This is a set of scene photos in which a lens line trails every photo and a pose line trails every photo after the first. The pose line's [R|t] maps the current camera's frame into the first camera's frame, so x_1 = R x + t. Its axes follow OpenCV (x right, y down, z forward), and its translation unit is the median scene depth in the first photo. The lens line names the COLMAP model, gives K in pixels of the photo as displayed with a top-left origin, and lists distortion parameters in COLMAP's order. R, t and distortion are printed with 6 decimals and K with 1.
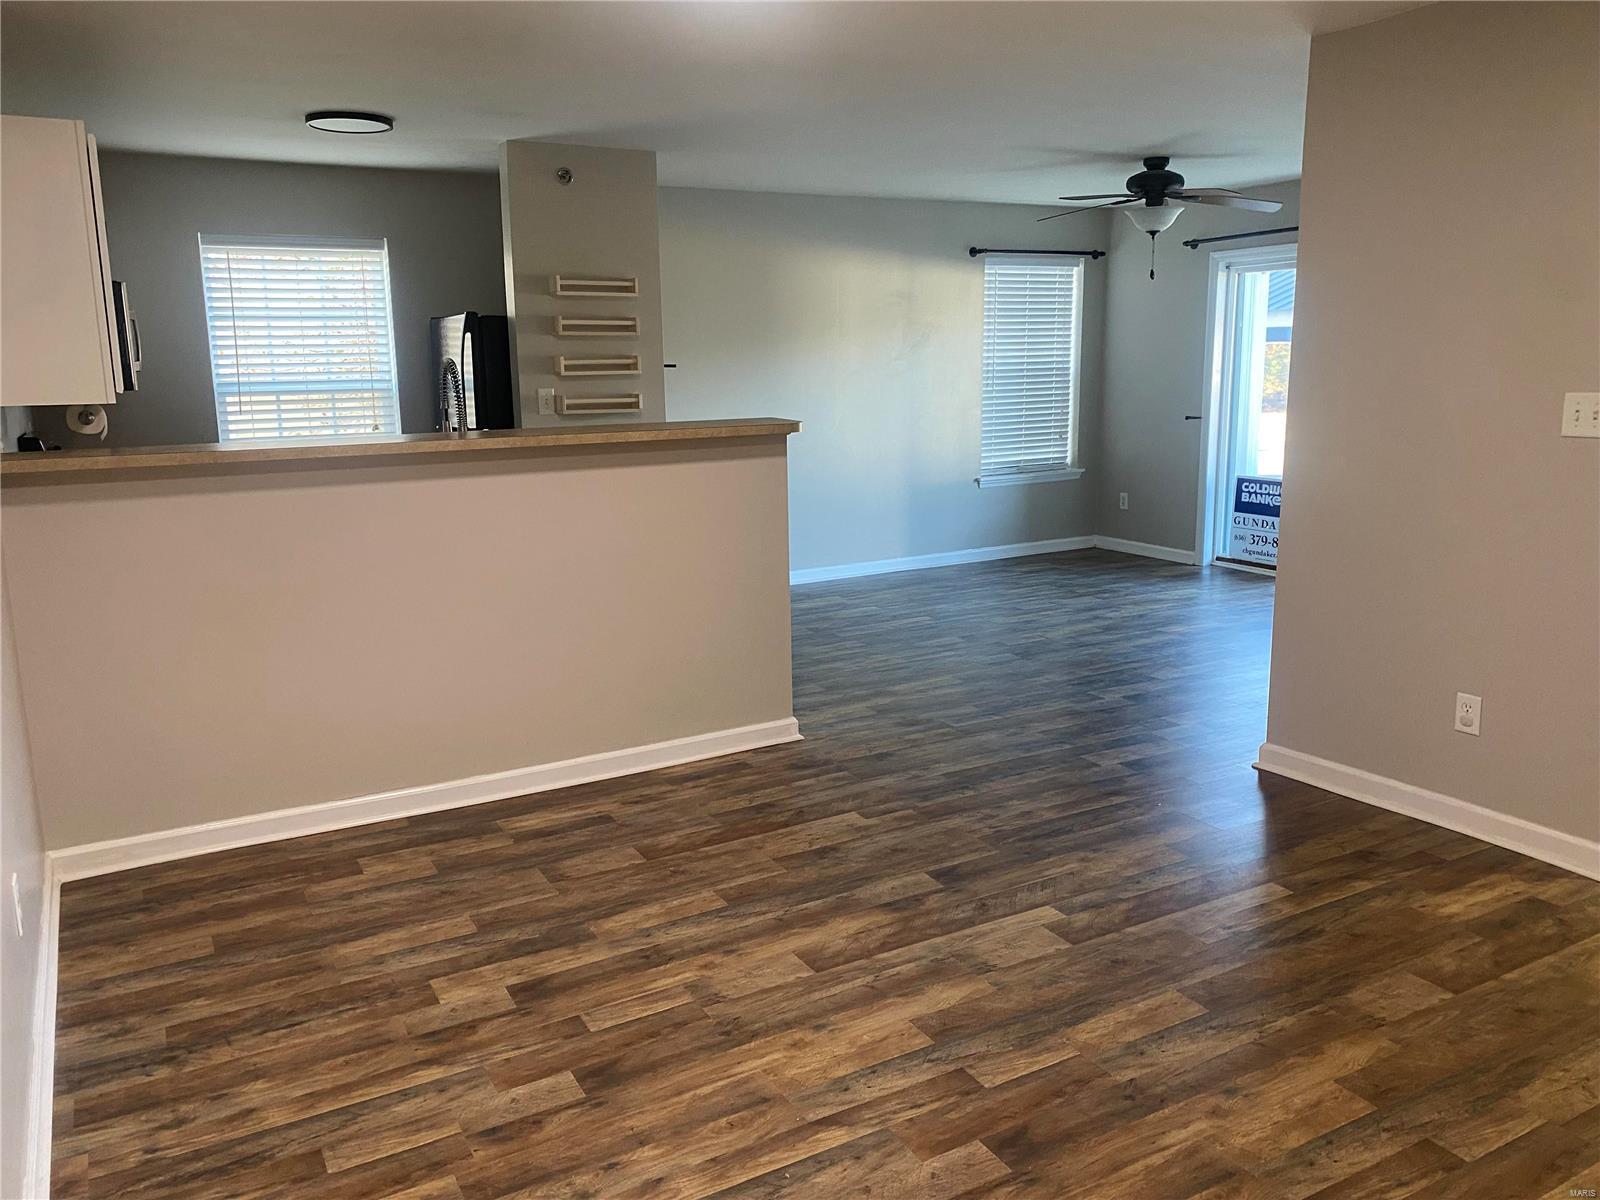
lens RADIAL K [[1228.0, 0, 793.9], [0, 1228.0, 598.6], [0, 0, 1]] dist [0.104998, -0.116984]
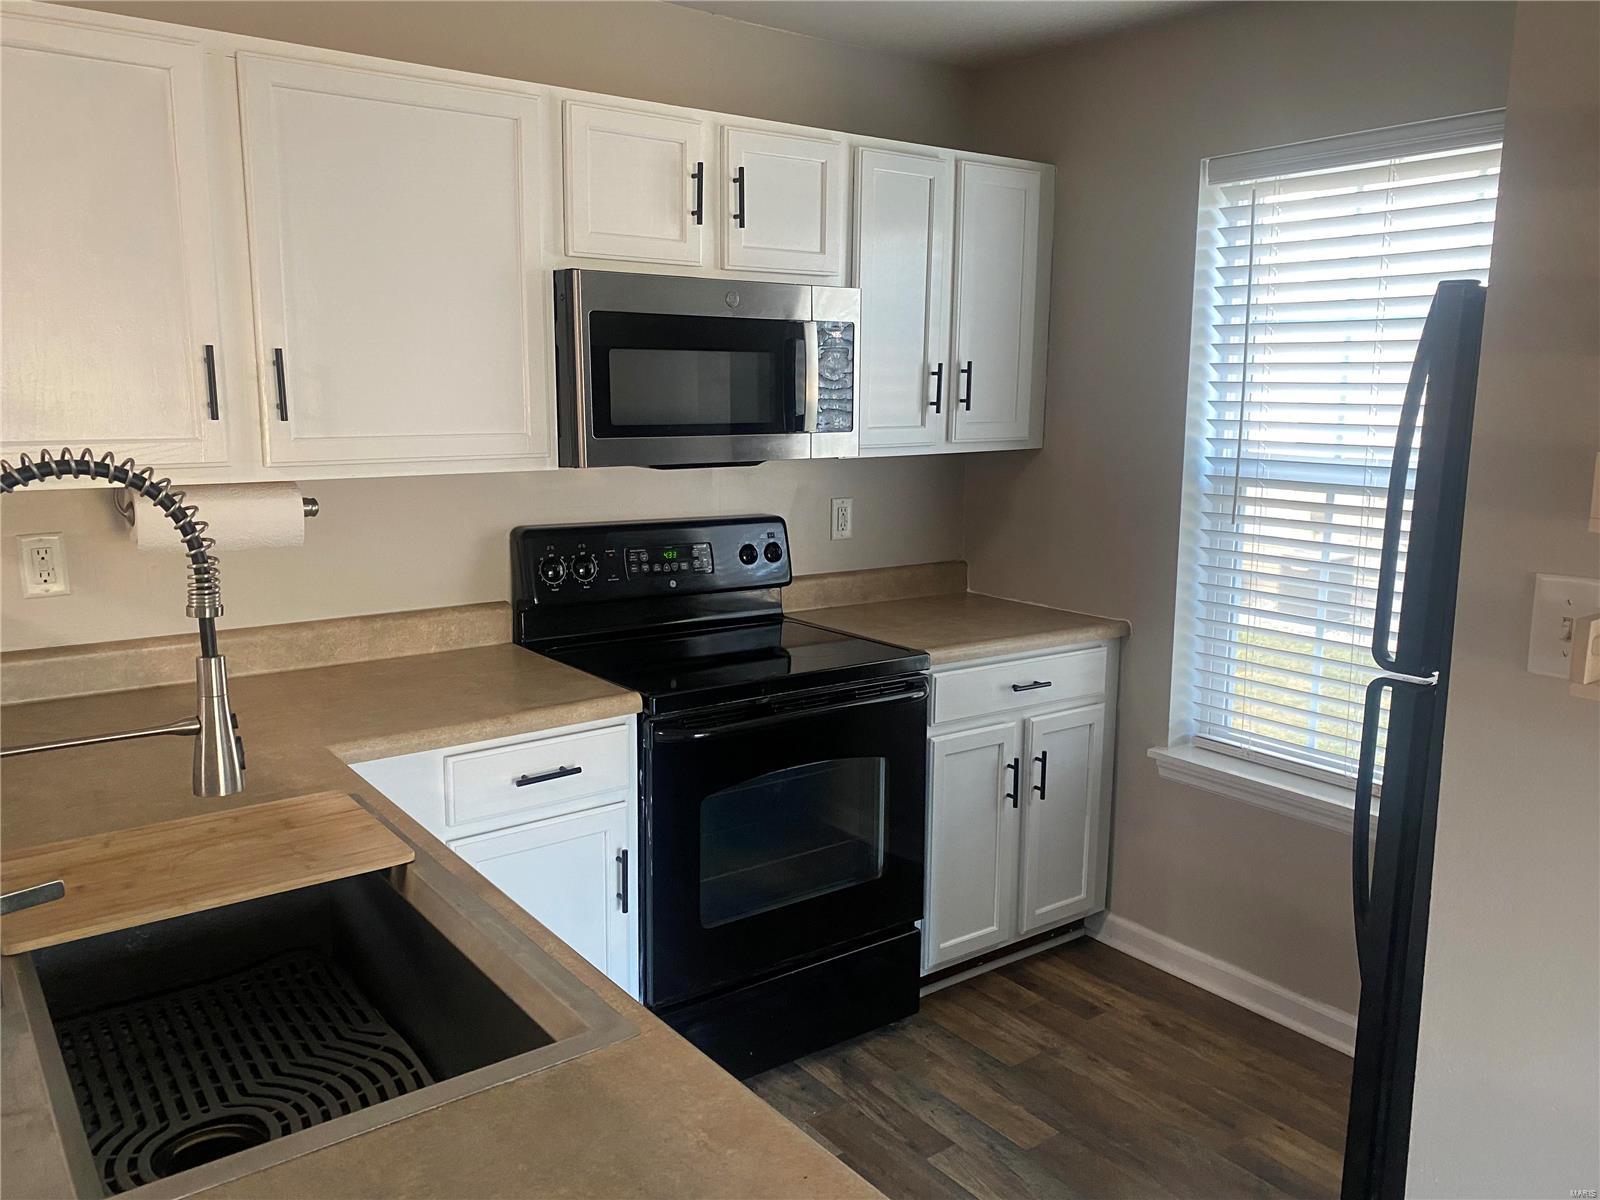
lens RADIAL K [[1228.0, 0, 793.9], [0, 1228.0, 598.6], [0, 0, 1]] dist [0.104998, -0.116984]
pose [[0.114754, 0.193774, -0.974312, 0.028162], [-0.200997, 0.965034, 0.168256, -0.263975], [0.972847, 0.176526, 0.149690, 1.209309]]
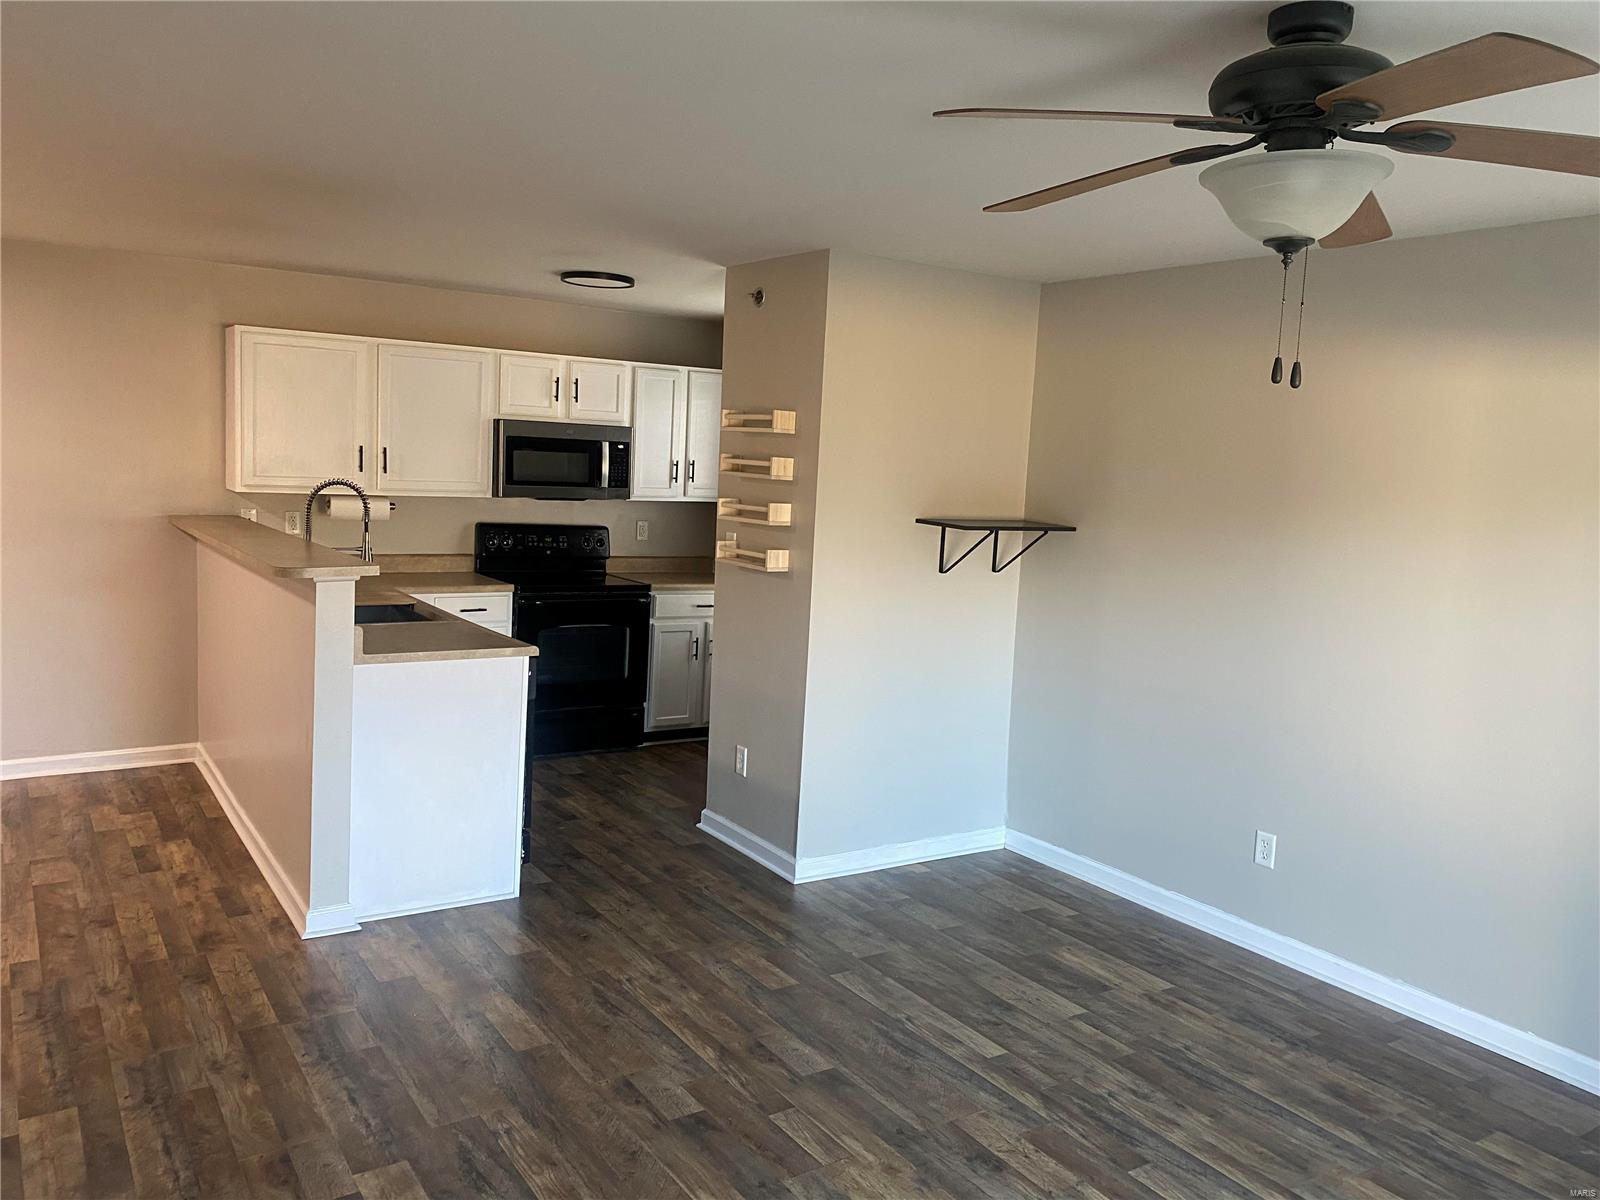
lens RADIAL K [[1228.0, 0, 793.9], [0, 1228.0, 598.6], [0, 0, 1]] dist [0.104998, -0.116984]
pose [[0.052793, 0.141792, -0.988488, 1.029483], [-0.241133, 0.962386, 0.125170, -0.367965], [0.969055, 0.231748, 0.084998, 1.456870]]
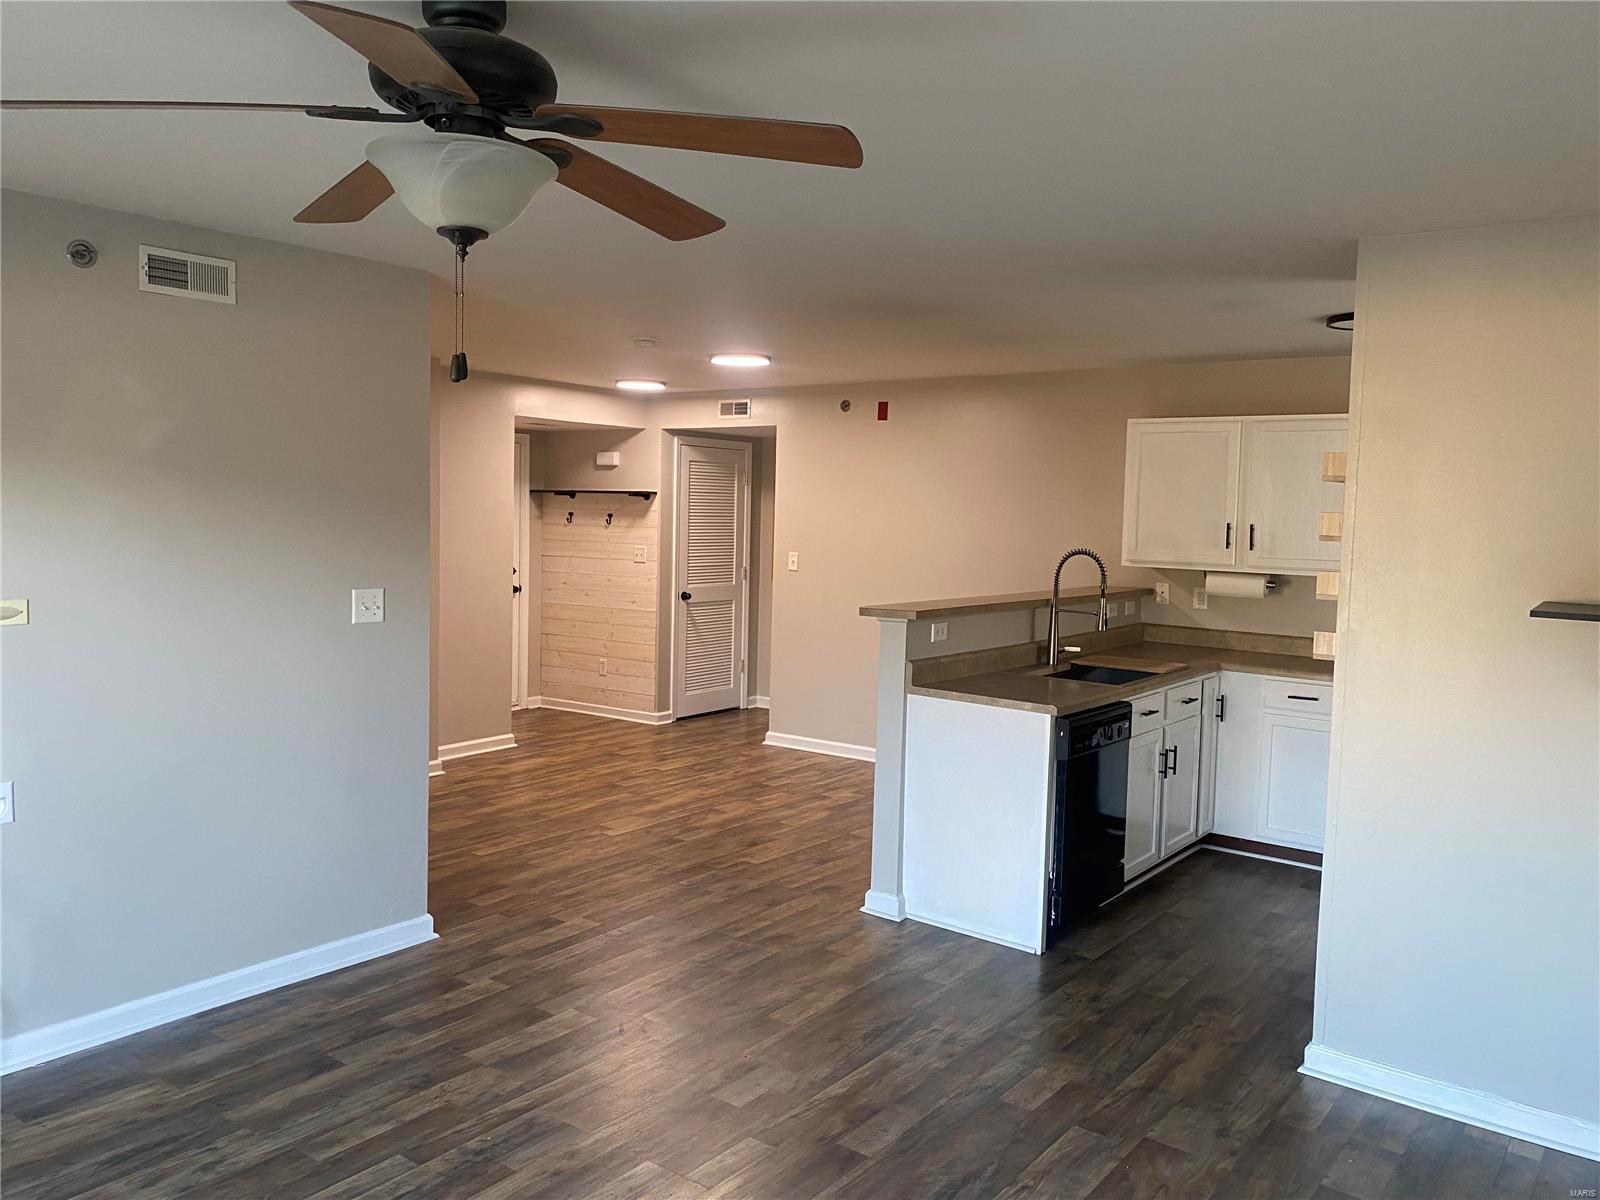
lens RADIAL K [[1228.0, 0, 793.9], [0, 1228.0, 598.6], [0, 0, 1]] dist [0.104998, -0.116984]
pose [[-0.921233, 0.024585, -0.388234, 0.561676], [-0.084868, 0.961260, 0.262253, -0.501605], [0.379641, 0.274545, -0.883458, 2.229768]]
